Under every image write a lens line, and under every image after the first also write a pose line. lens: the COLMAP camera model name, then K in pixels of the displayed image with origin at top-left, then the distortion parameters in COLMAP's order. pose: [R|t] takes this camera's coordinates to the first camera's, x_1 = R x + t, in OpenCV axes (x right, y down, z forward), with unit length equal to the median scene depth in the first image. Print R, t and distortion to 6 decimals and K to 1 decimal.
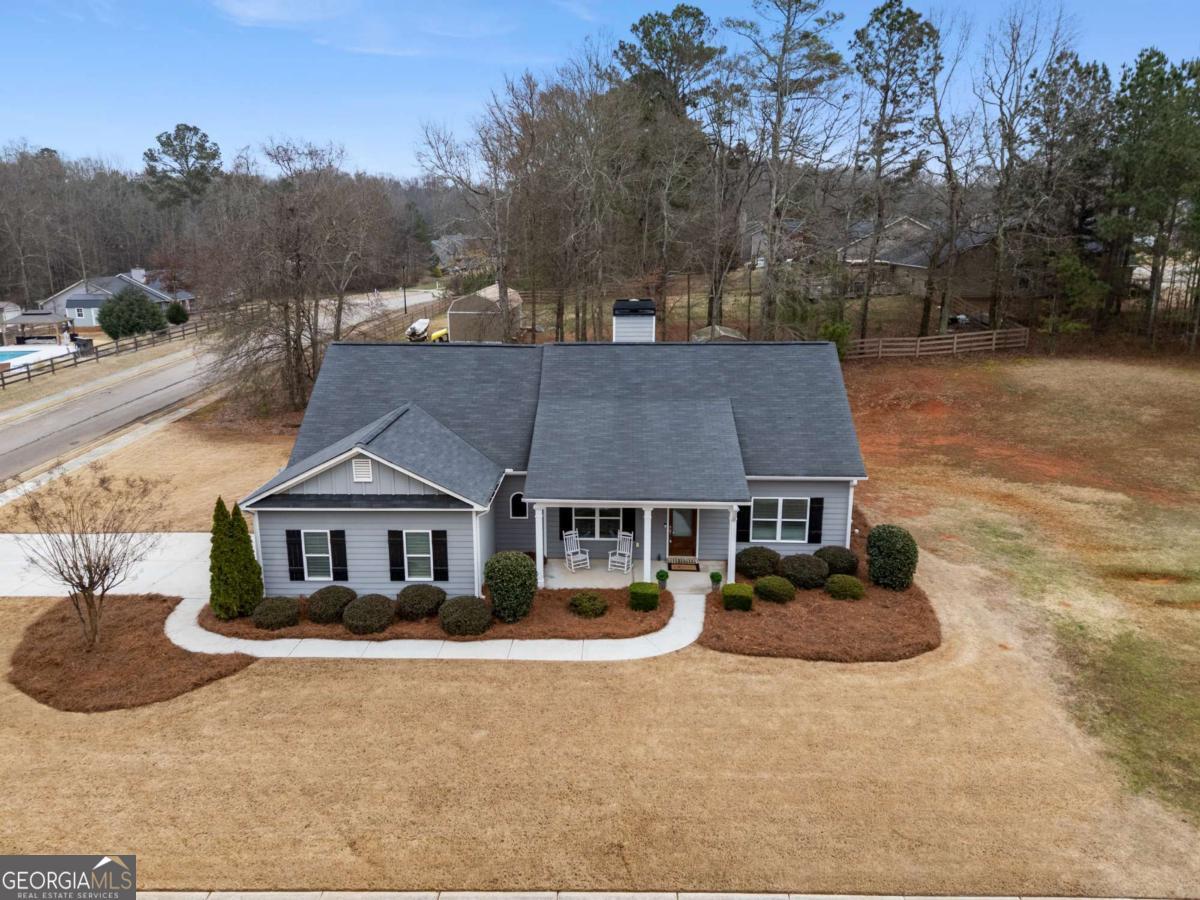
lens RADIAL K [[874.4, 0, 600.0], [0, 874.4, 450.0], [0, 0, 1]] dist [0.072381, -0.076833]
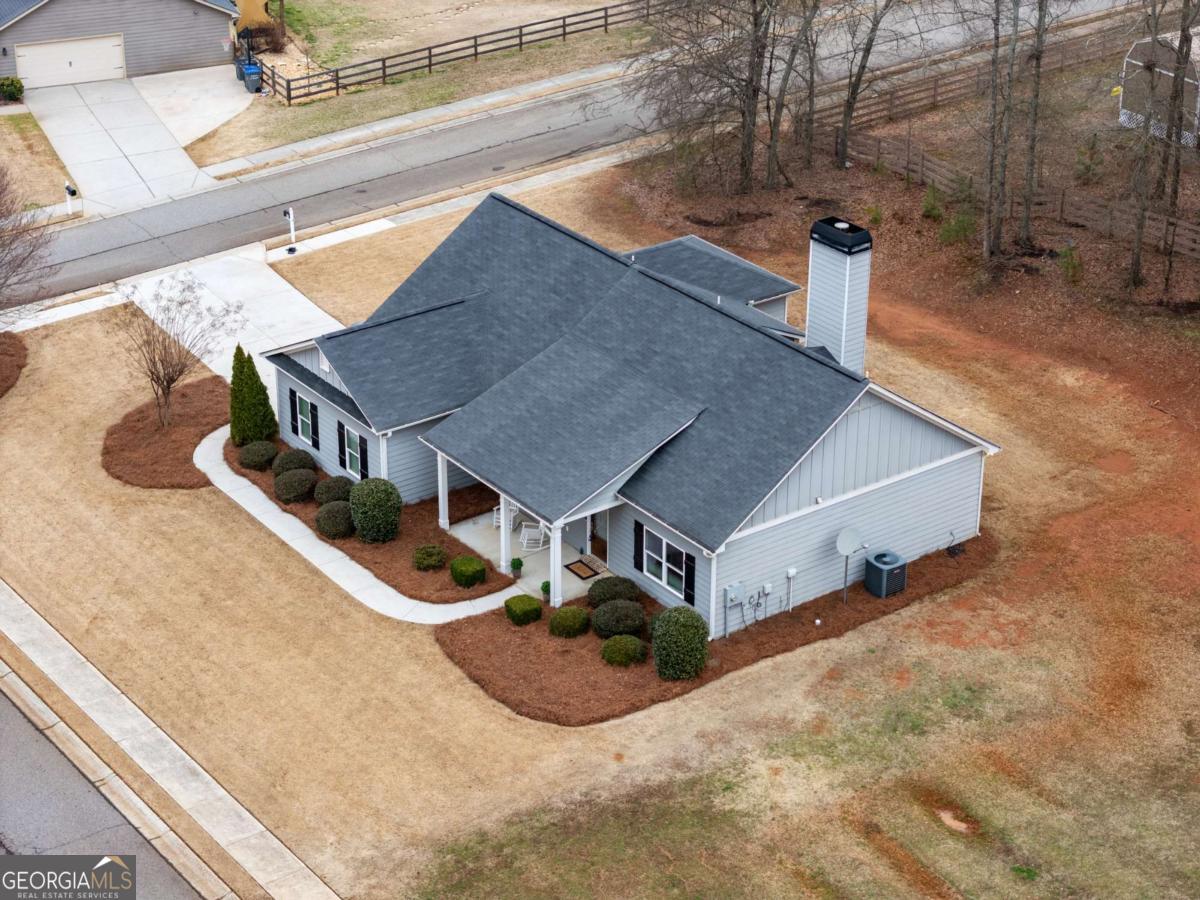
lens RADIAL K [[2378.6, 0, 600.0], [0, 2378.6, 450.0], [0, 0, 1]] dist [0.001415, 0.122296]
pose [[0.616113, 0.354825, -0.703210, 1.933026], [-0.199204, 0.933956, 0.296722, -0.768938], [0.762052, -0.042732, 0.646105, -0.606052]]
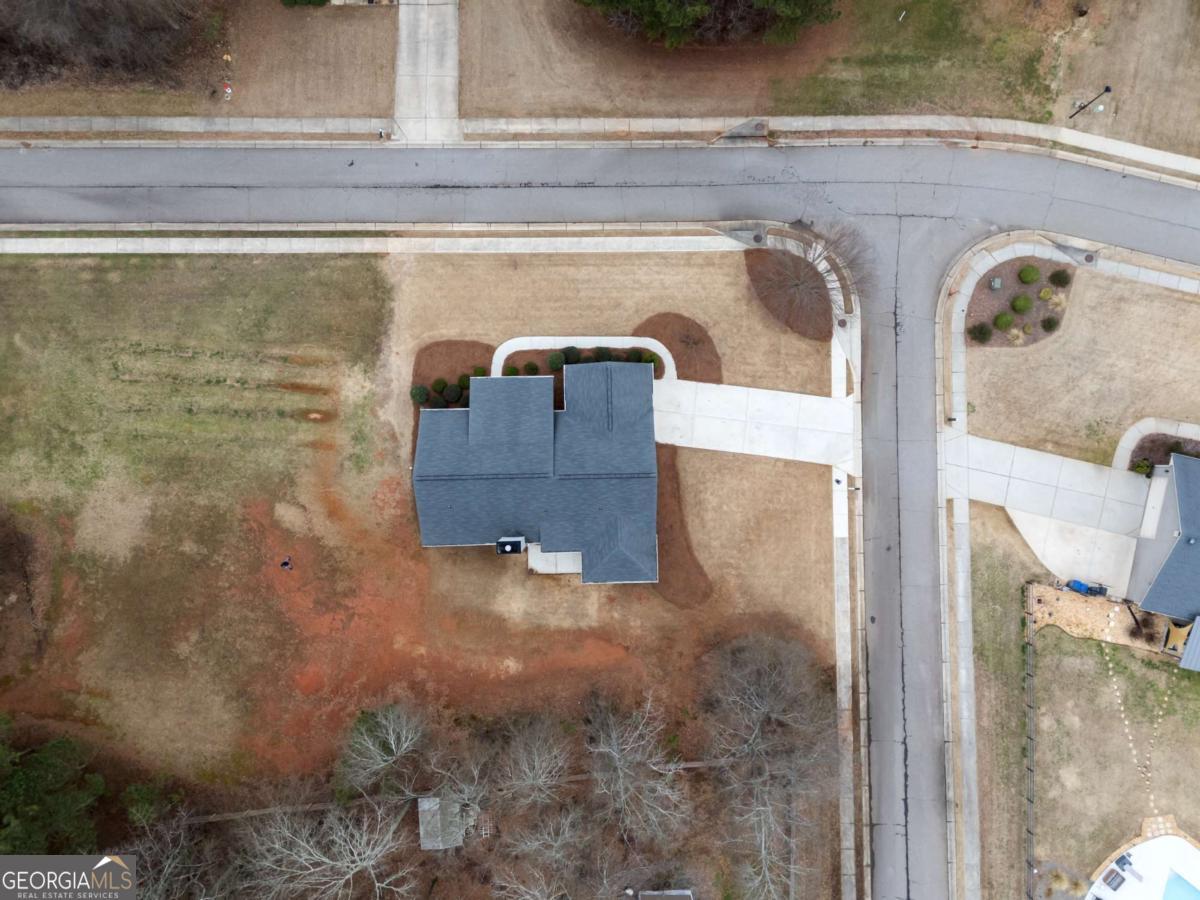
lens RADIAL K [[874.4, 0, 600.0], [0, 874.4, 450.0], [0, 0, 1]] dist [0.072381, -0.076833]
pose [[-0.998890, 0.046888, -0.004504, -0.211056], [-0.014986, -0.225685, 0.974085, -2.621512], [0.044656, 0.973071, 0.226137, 0.596461]]
